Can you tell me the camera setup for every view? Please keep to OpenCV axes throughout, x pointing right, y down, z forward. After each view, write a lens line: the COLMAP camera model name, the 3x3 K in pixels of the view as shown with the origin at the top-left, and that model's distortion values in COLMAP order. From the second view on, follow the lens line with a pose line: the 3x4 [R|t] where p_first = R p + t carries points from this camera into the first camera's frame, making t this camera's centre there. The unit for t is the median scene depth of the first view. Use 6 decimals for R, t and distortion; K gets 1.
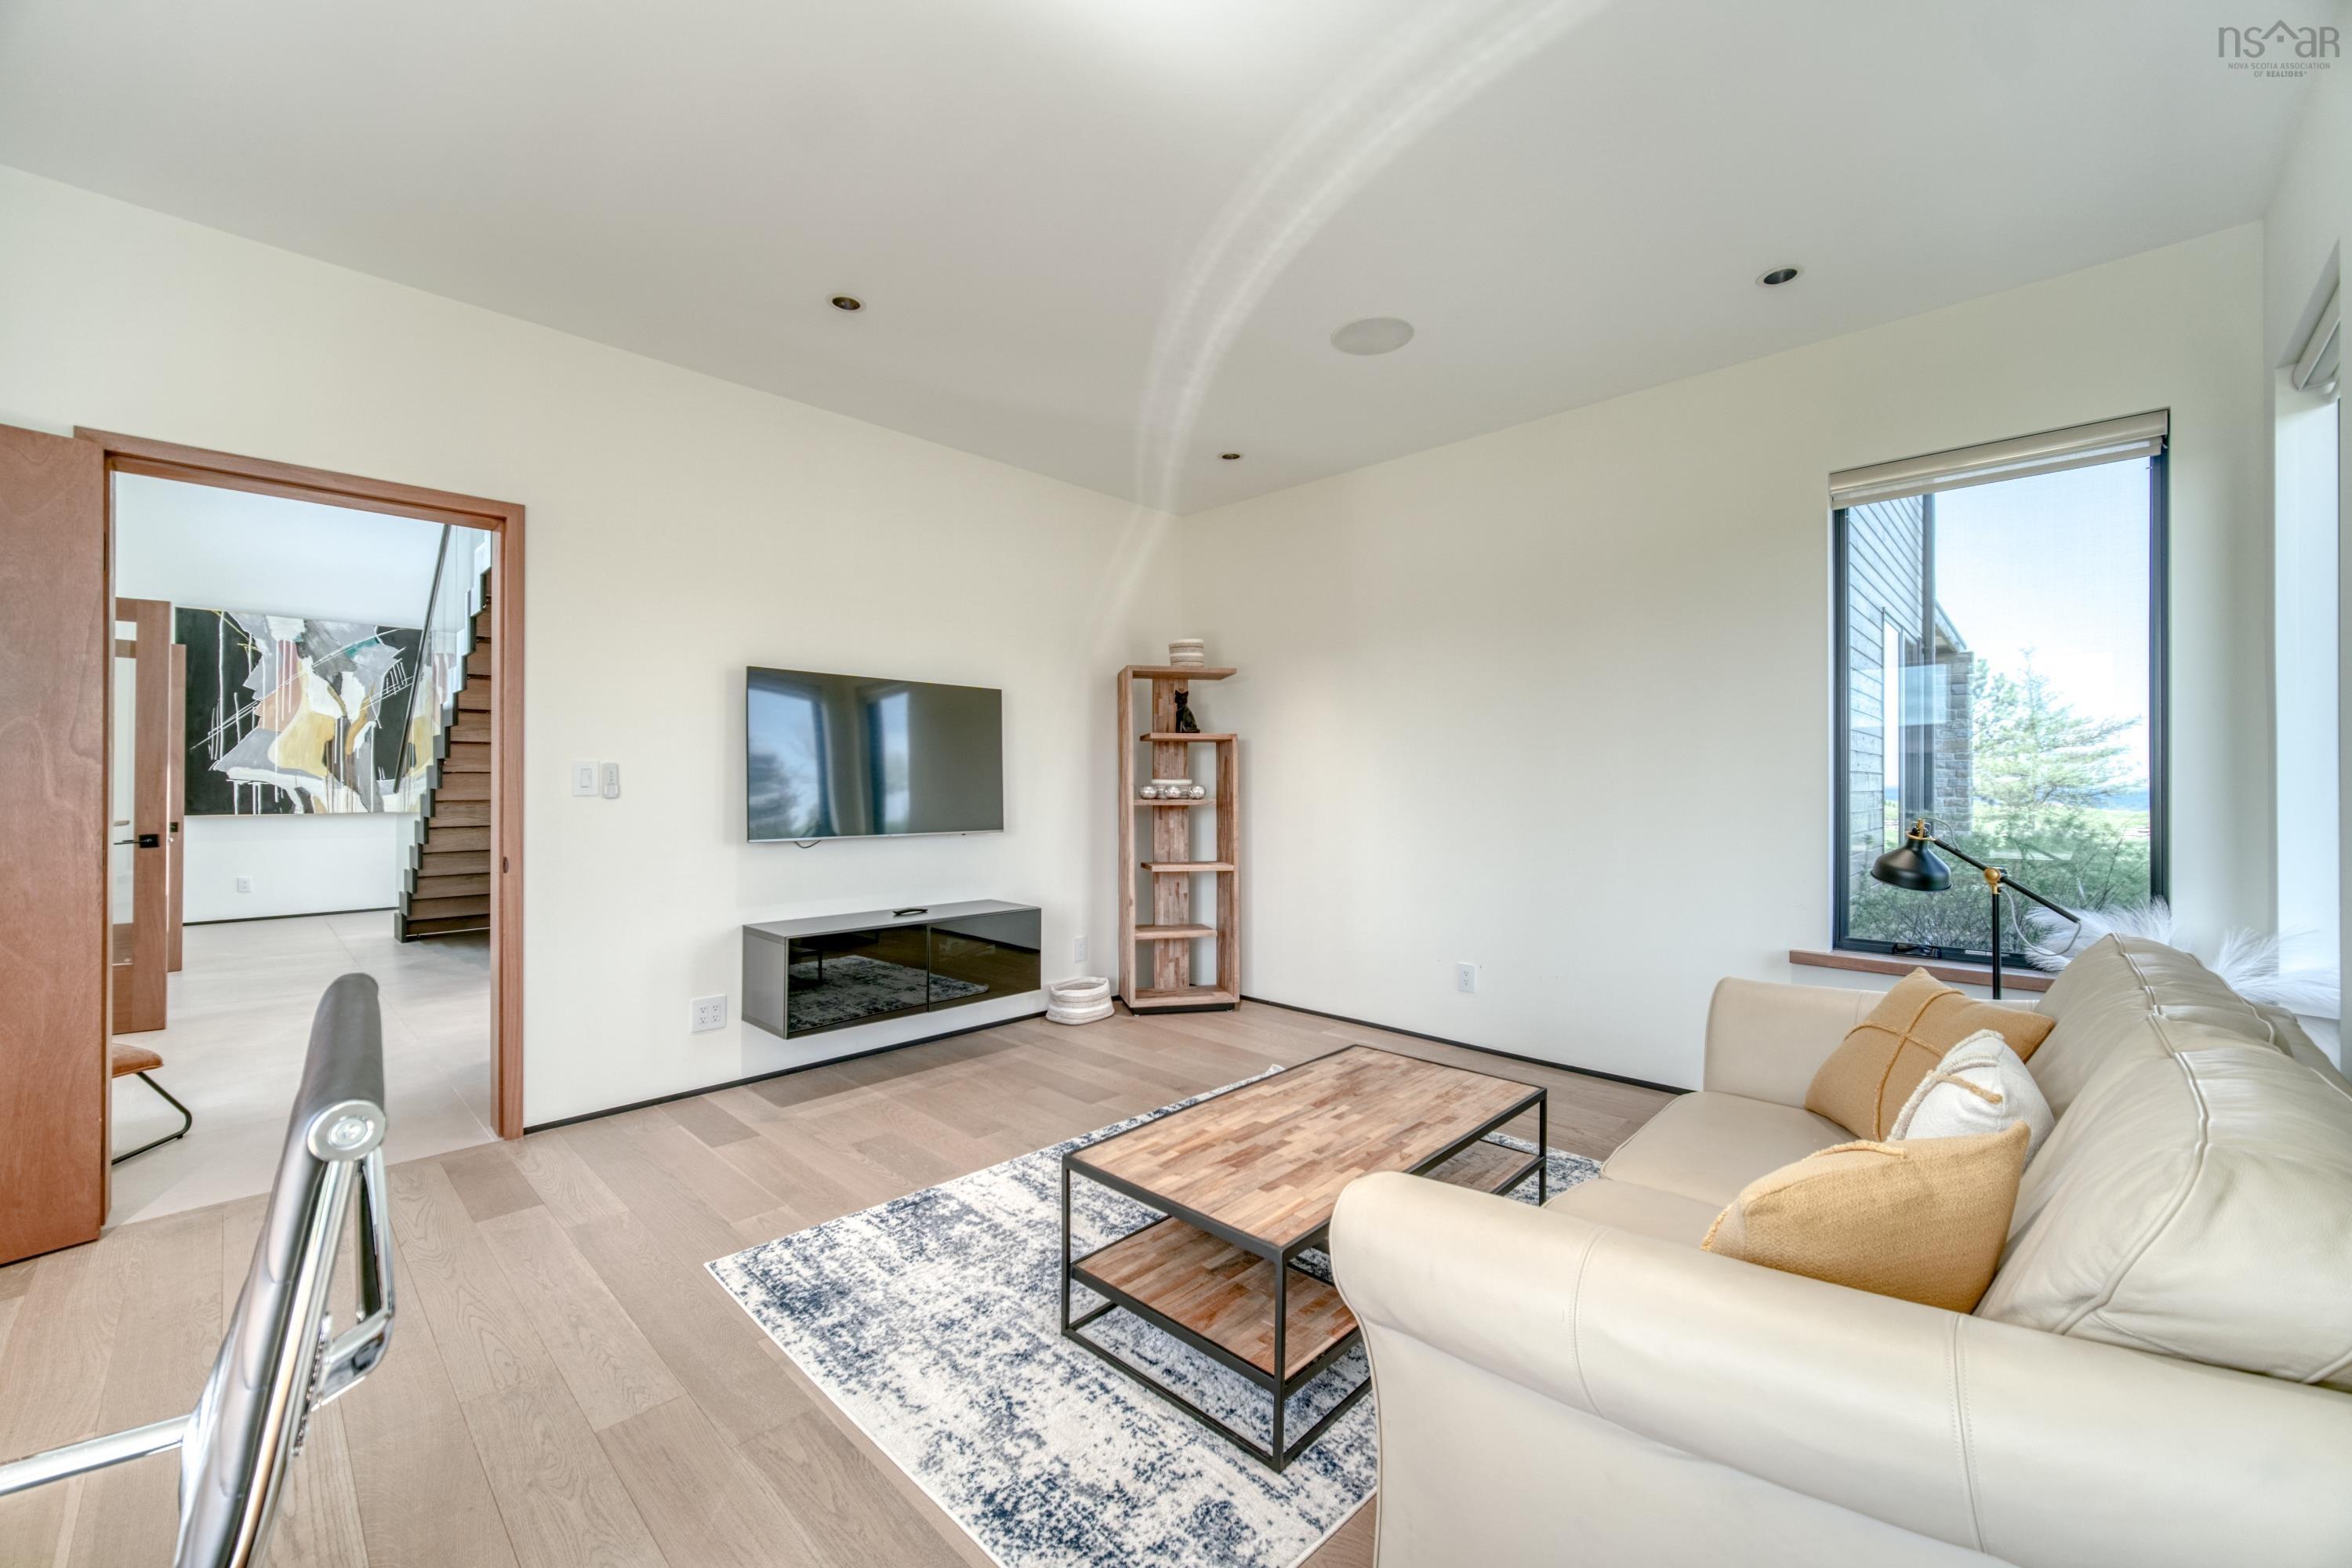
lens RADIAL K [[936.8, 0, 1171.8], [0, 936.8, 779.2], [0, 0, 1]] dist [-0.007453, 0.001962]
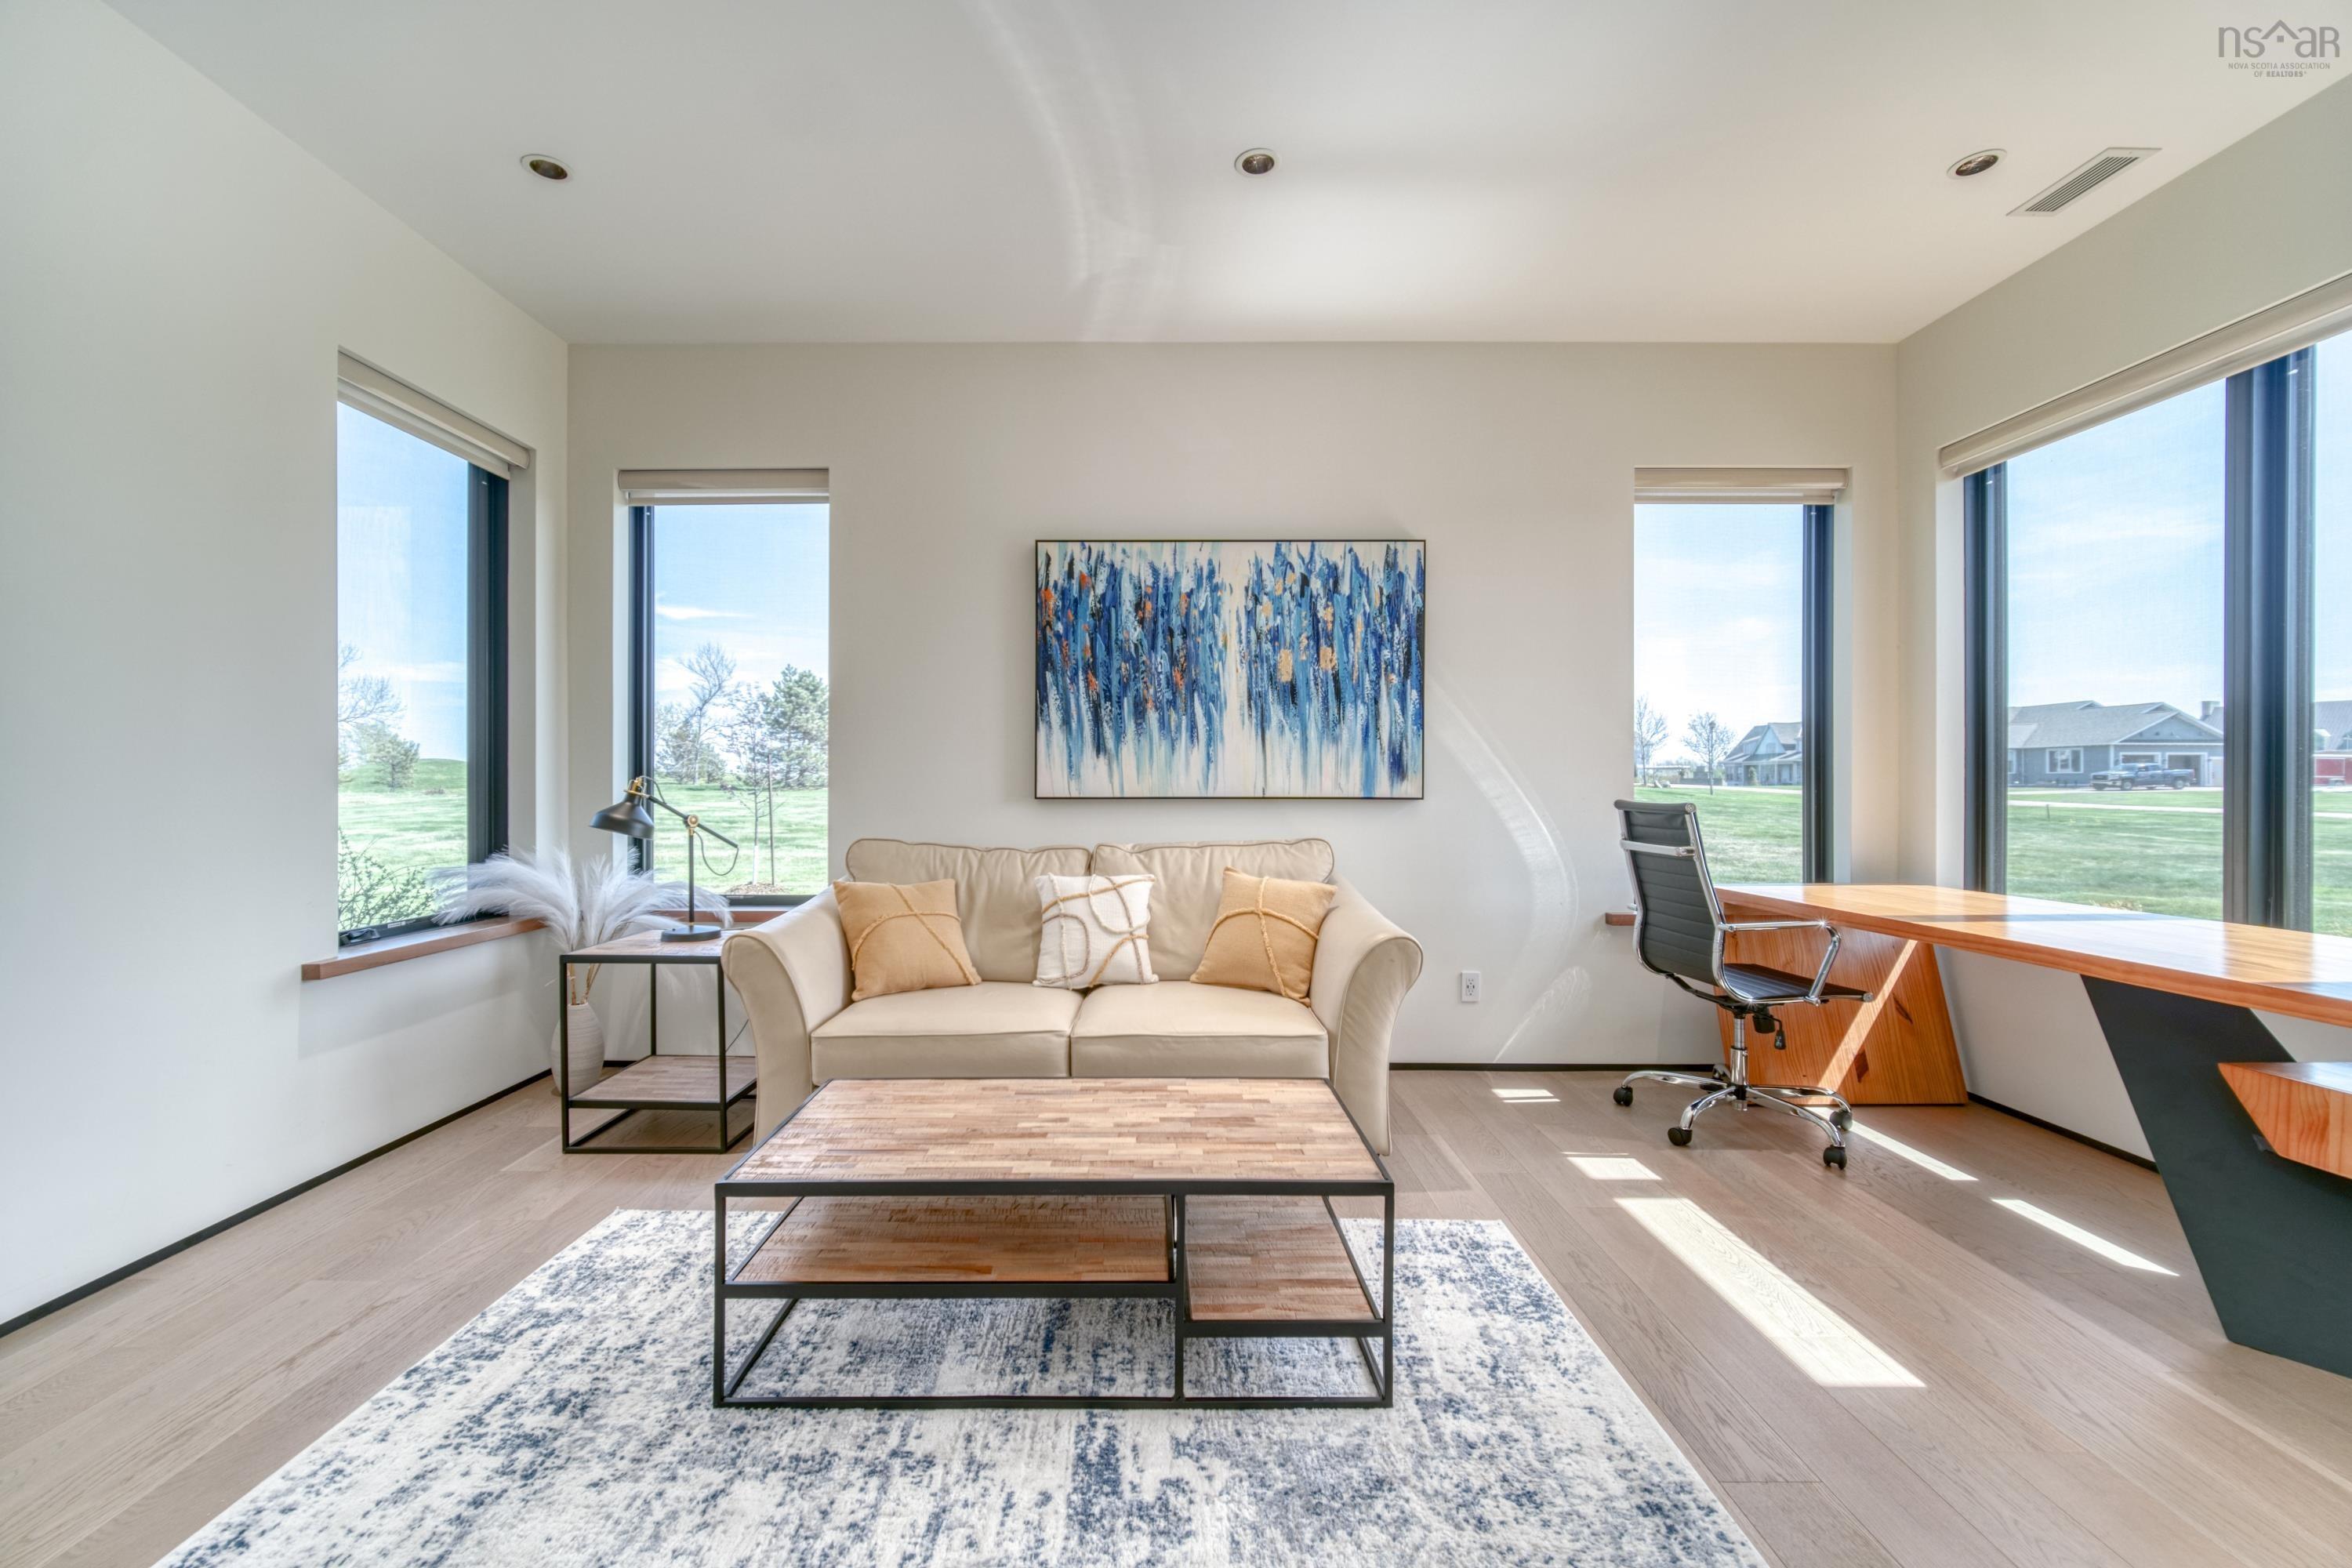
lens RADIAL K [[936.8, 0, 1169.6], [0, 936.8, 776.6], [0, 0, 1]] dist [-0.007453, 0.001962]
pose [[-0.701873, -0.004121, 0.712291, -0.547114], [-0.003789, 0.999991, 0.002053, 0.052964], [-0.712292, -0.001258, -0.701882, 1.684984]]
